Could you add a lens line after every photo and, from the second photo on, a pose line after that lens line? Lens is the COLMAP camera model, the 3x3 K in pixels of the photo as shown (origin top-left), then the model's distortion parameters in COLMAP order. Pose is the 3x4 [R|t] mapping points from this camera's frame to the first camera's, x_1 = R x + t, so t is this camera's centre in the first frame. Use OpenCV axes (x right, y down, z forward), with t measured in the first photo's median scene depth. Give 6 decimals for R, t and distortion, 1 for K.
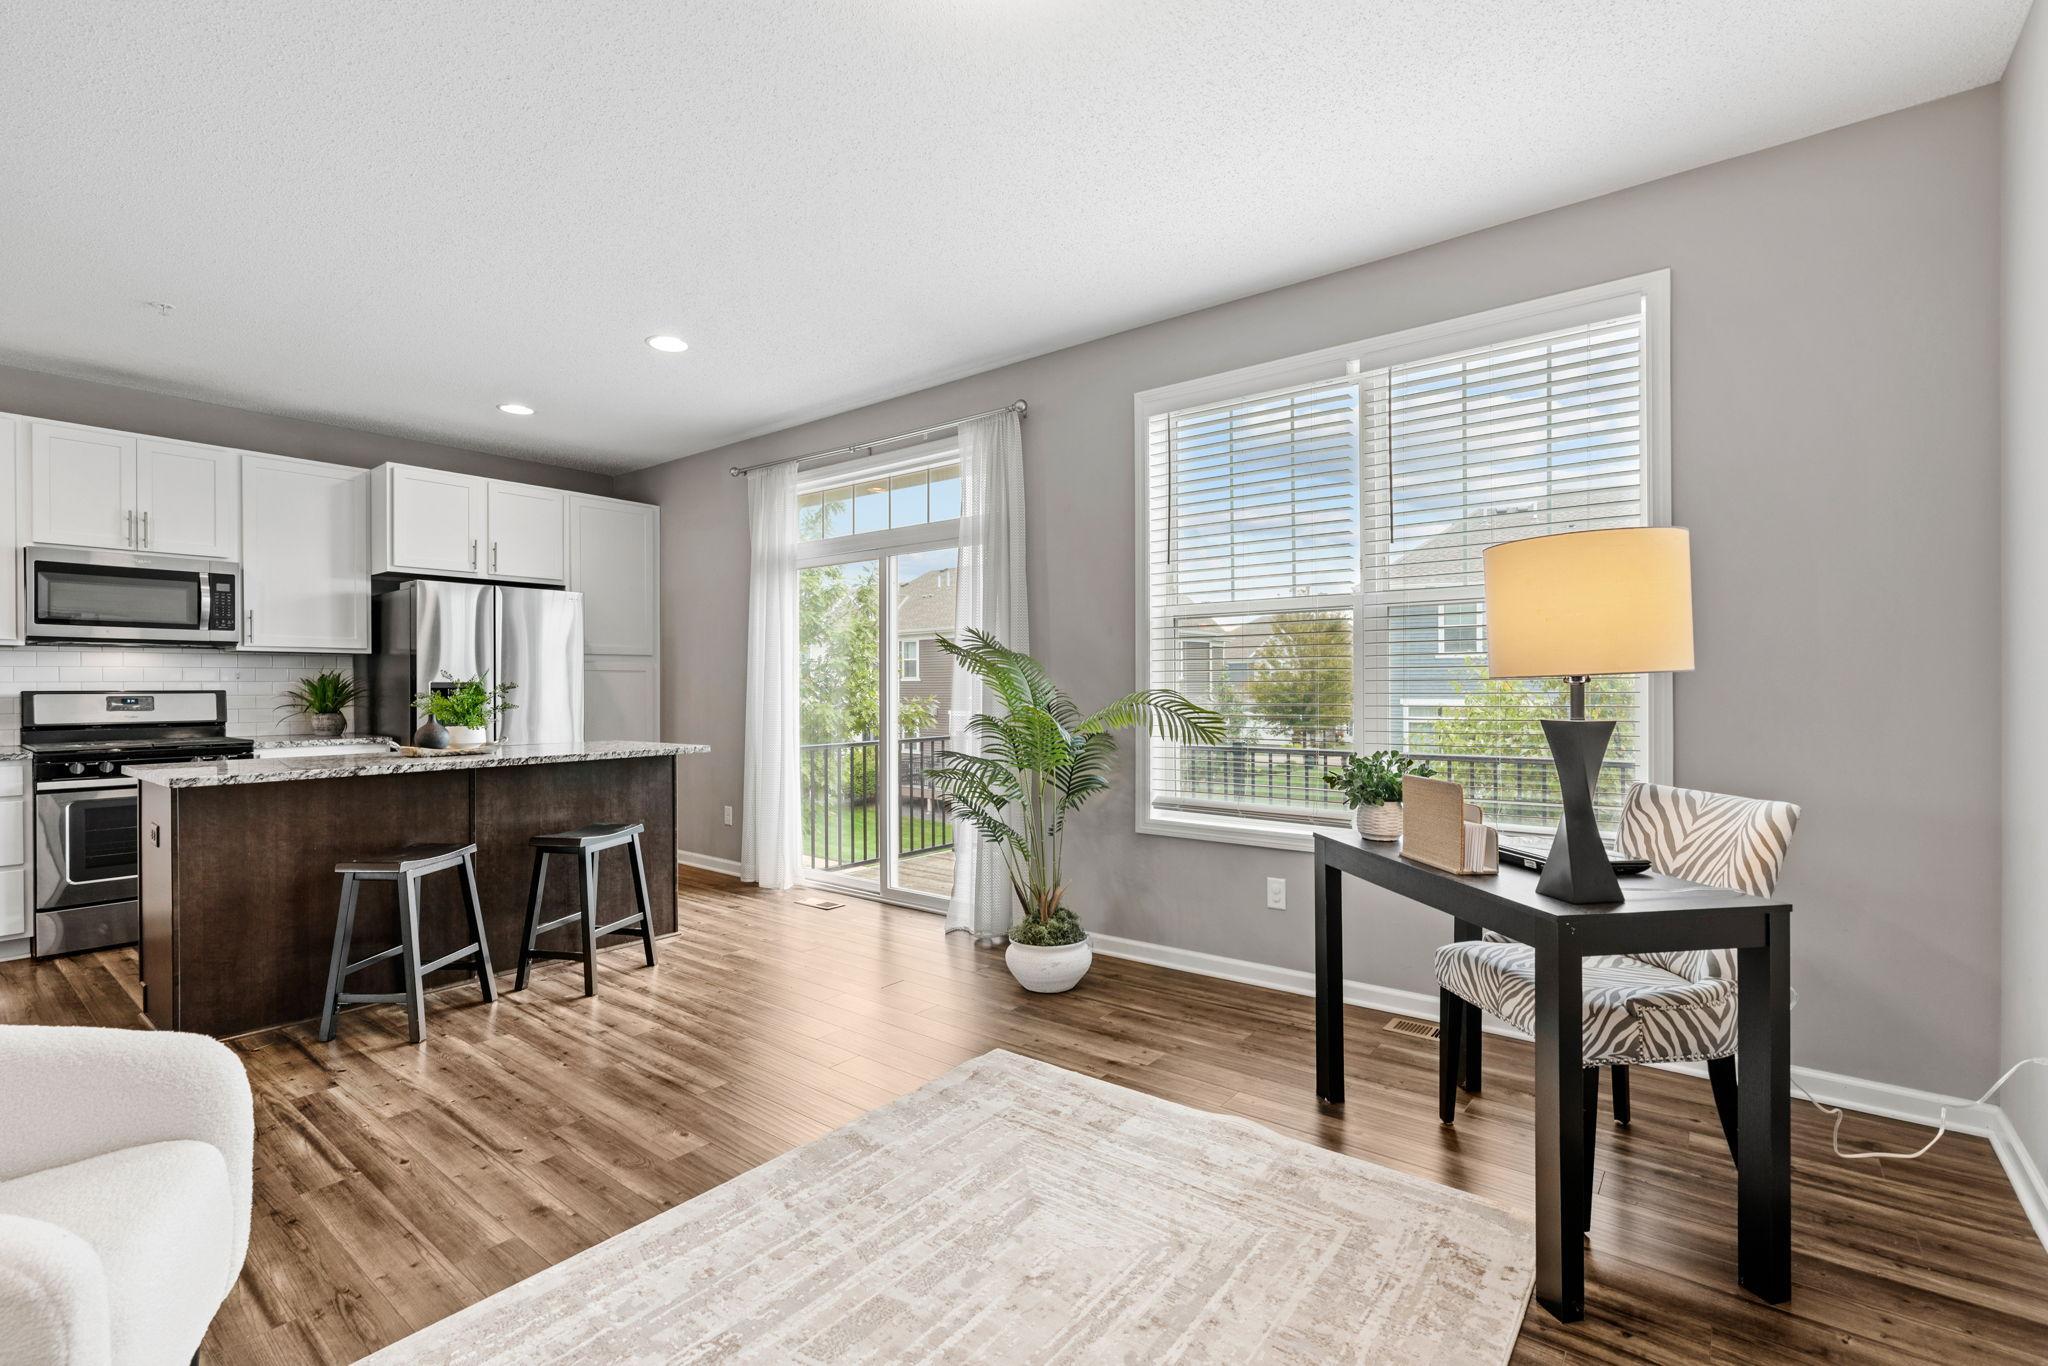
lens RADIAL K [[925.0, 0, 1021.1], [0, 925.0, 691.0], [0, 0, 1]] dist [-0.001447, 0.000043]
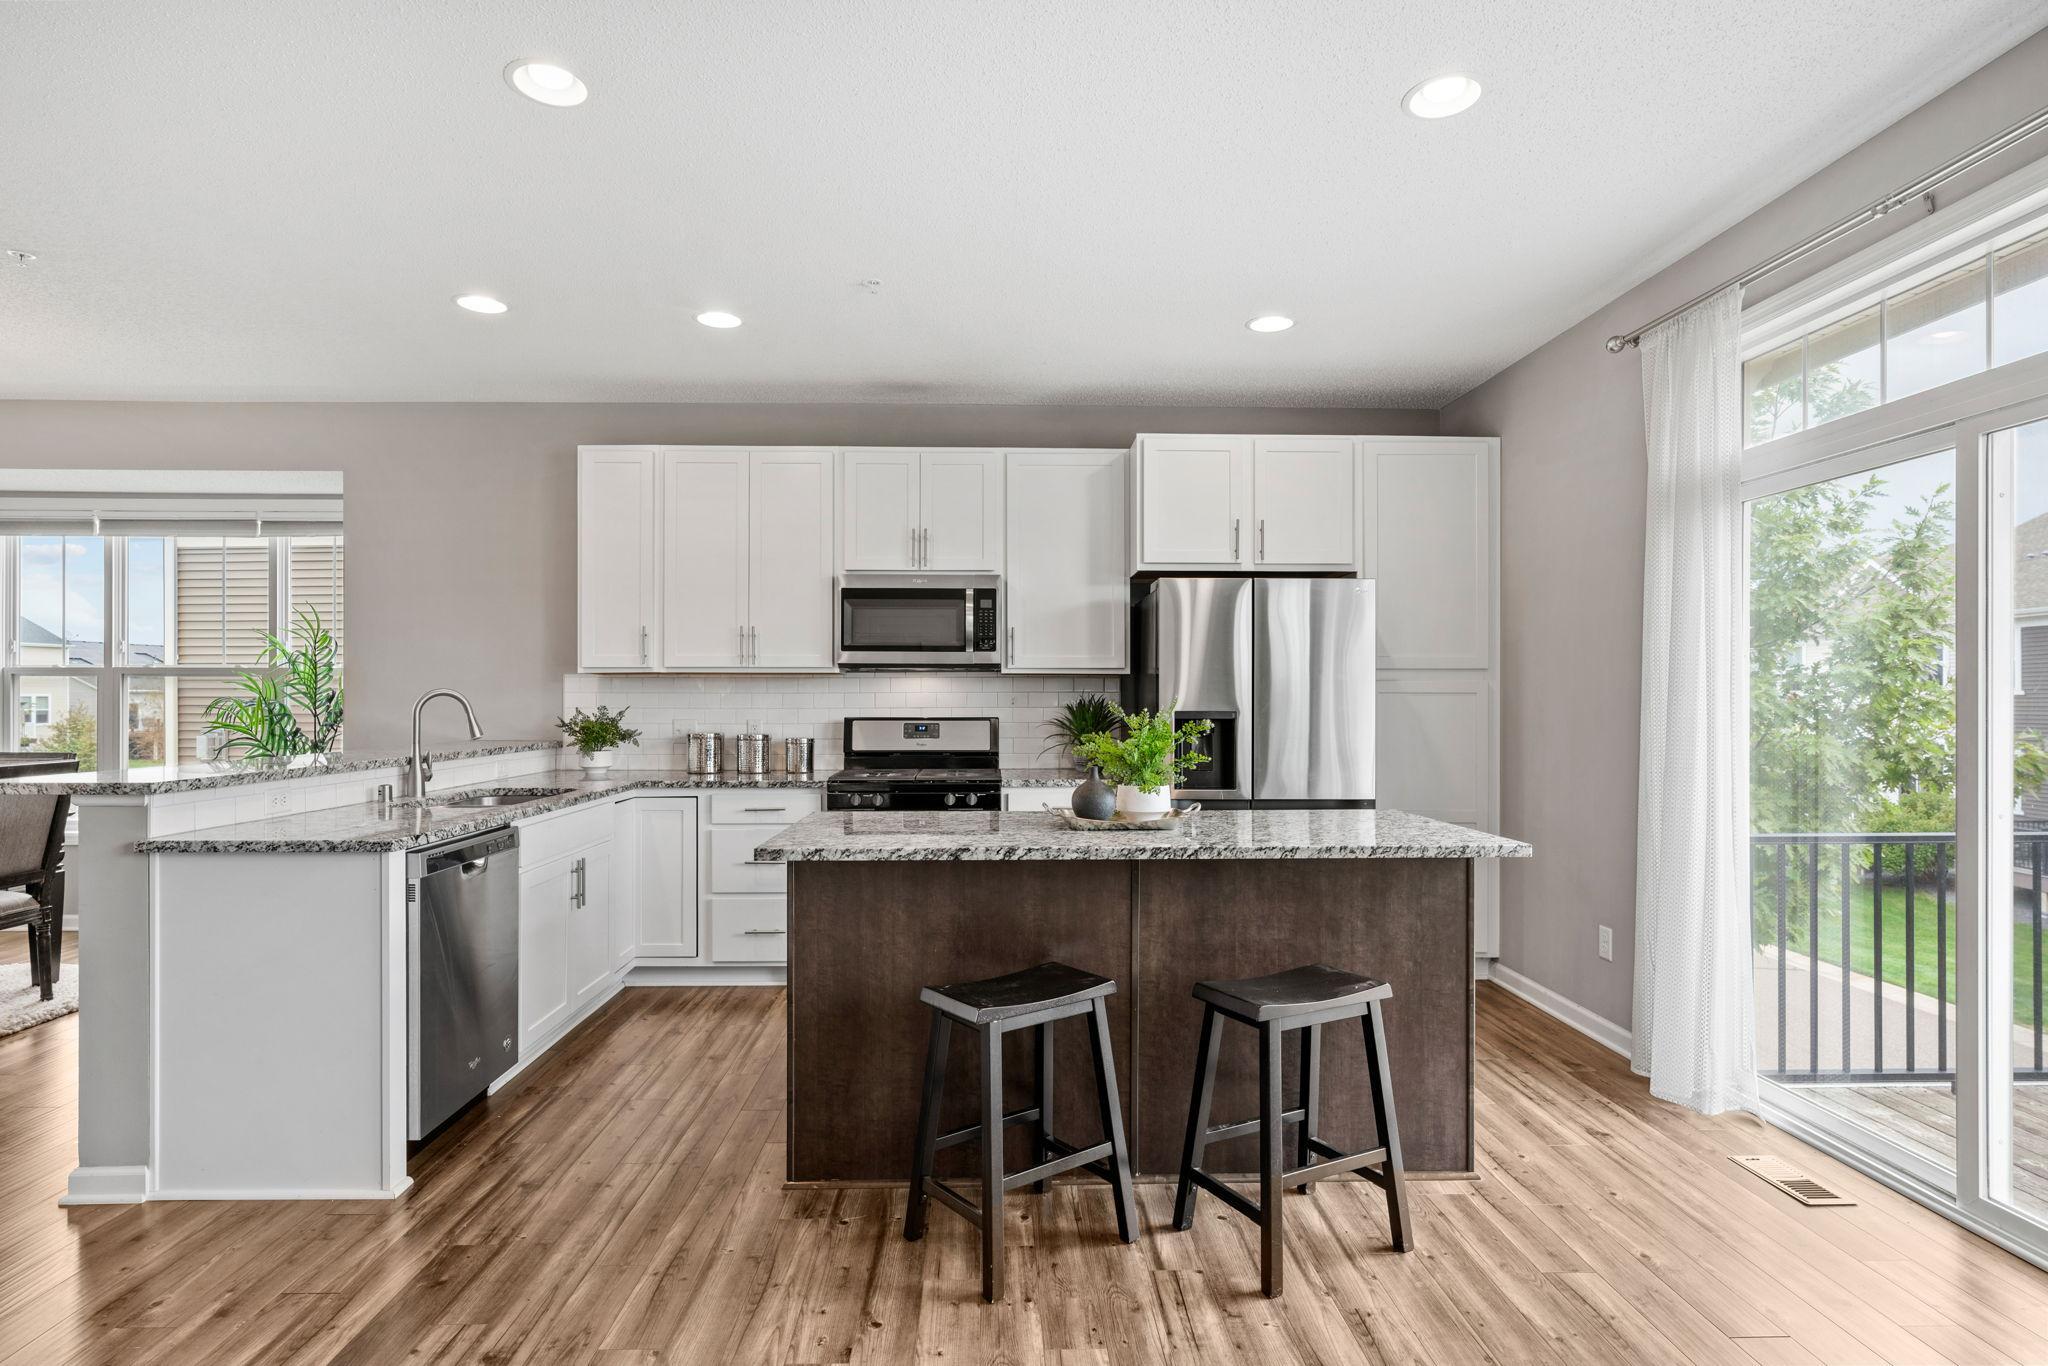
lens RADIAL K [[1051.8, 0, 1013.5], [0, 1051.8, 696.0], [0, 0, 1]] dist [-0.002114, 0.000351]
pose [[0.643694, 0.002824, -0.765278, -0.065125], [-0.007807, 0.999965, -0.002876, -0.019928], [0.765243, 0.007826, 0.643694, 0.366422]]
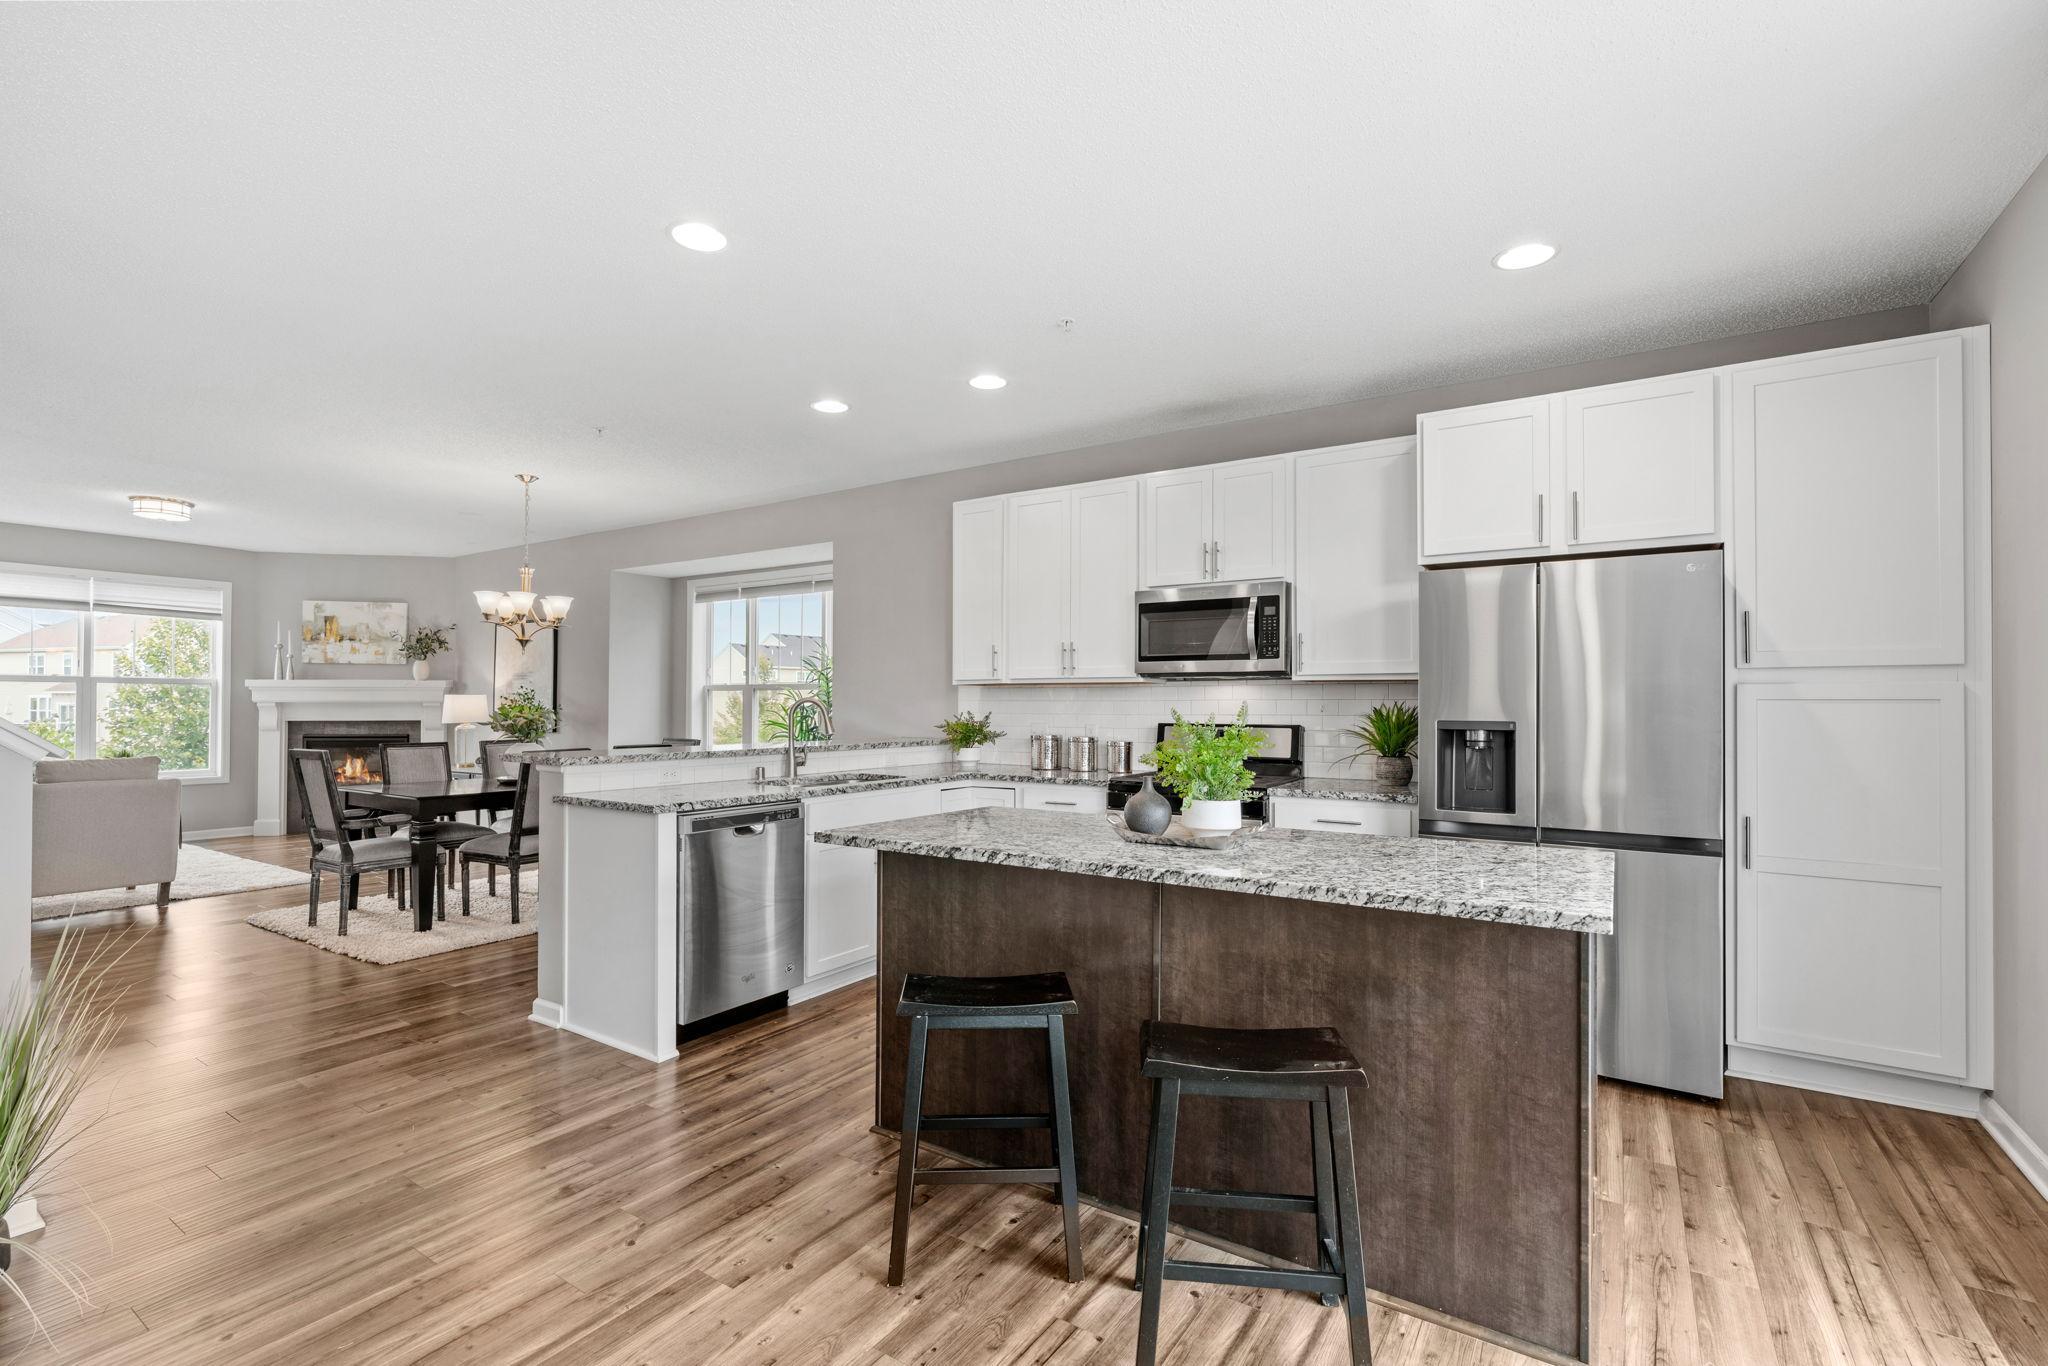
lens RADIAL K [[925.0, 0, 1021.1], [0, 925.0, 691.0], [0, 0, 1]] dist [-0.001447, 0.000043]
pose [[0.085268, -0.010277, -0.996305, 0.007325], [-0.008984, 0.999898, -0.011083, -0.022458], [0.996318, 0.009896, 0.085167, 0.689909]]
